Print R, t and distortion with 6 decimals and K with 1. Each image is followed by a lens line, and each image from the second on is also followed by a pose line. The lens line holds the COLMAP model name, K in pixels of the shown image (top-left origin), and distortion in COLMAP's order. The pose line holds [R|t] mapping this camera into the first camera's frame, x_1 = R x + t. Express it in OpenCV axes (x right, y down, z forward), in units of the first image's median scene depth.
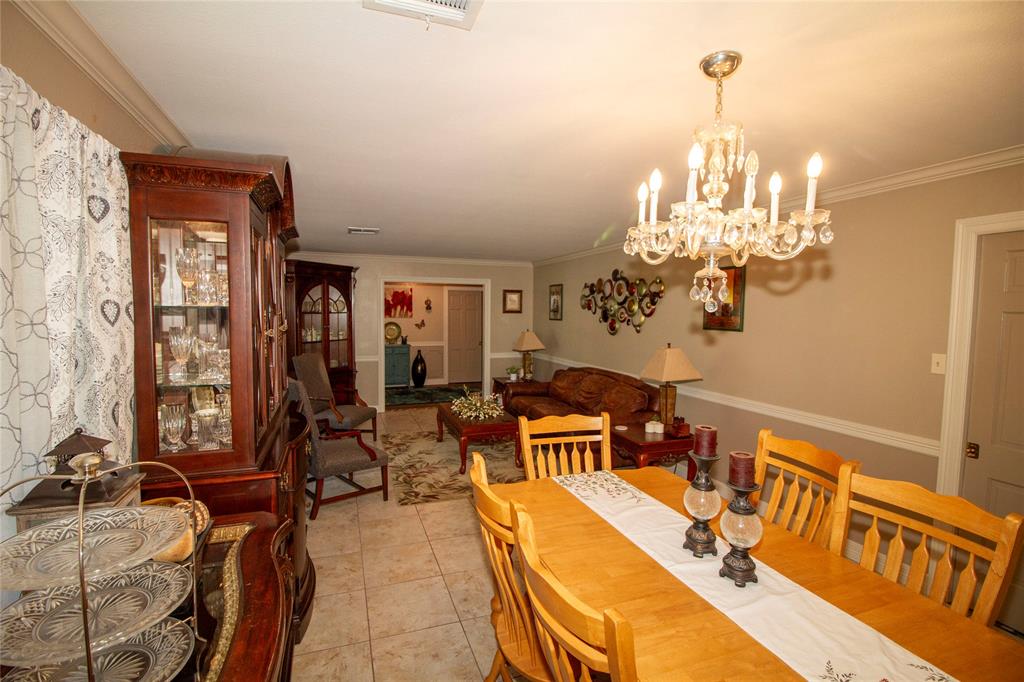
lens RADIAL K [[470.0, 0, 507.9], [0, 470.0, 337.1], [0, 0, 1]] dist [-0.001481, -0.013954]
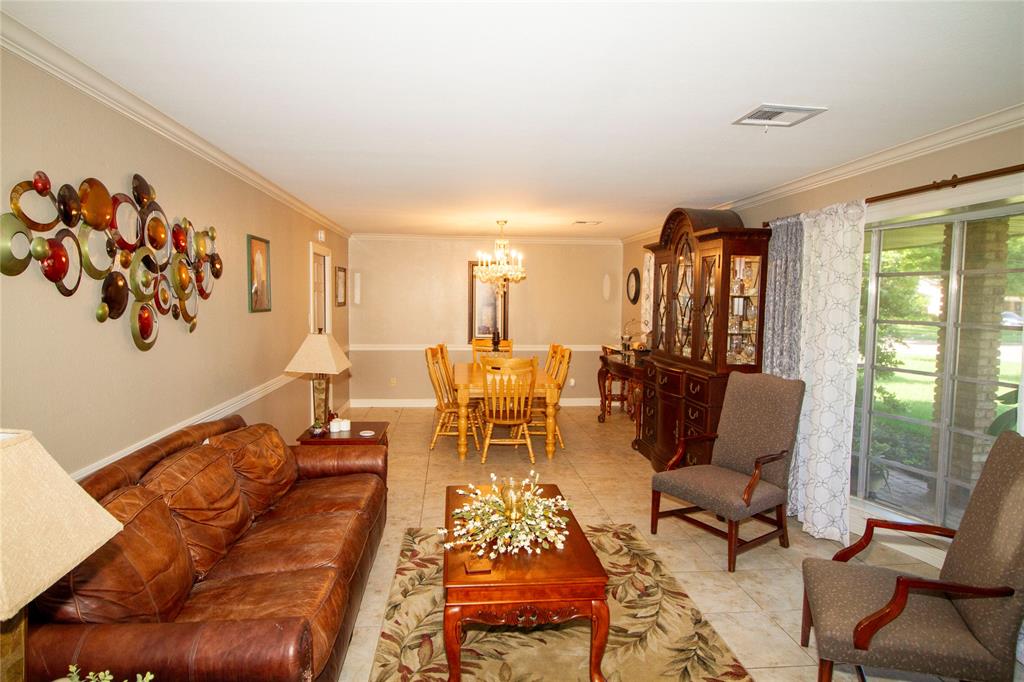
lens RADIAL K [[595.8, 0, 512.0], [0, 595.8, 341.0], [0, 0, 1]] dist [0.000327, 0.000110]
pose [[-0.972128, -0.034251, 0.231935, -0.170240], [-0.003343, 0.991196, 0.132361, -0.074369], [-0.234427, 0.127896, -0.963684, 1.356443]]
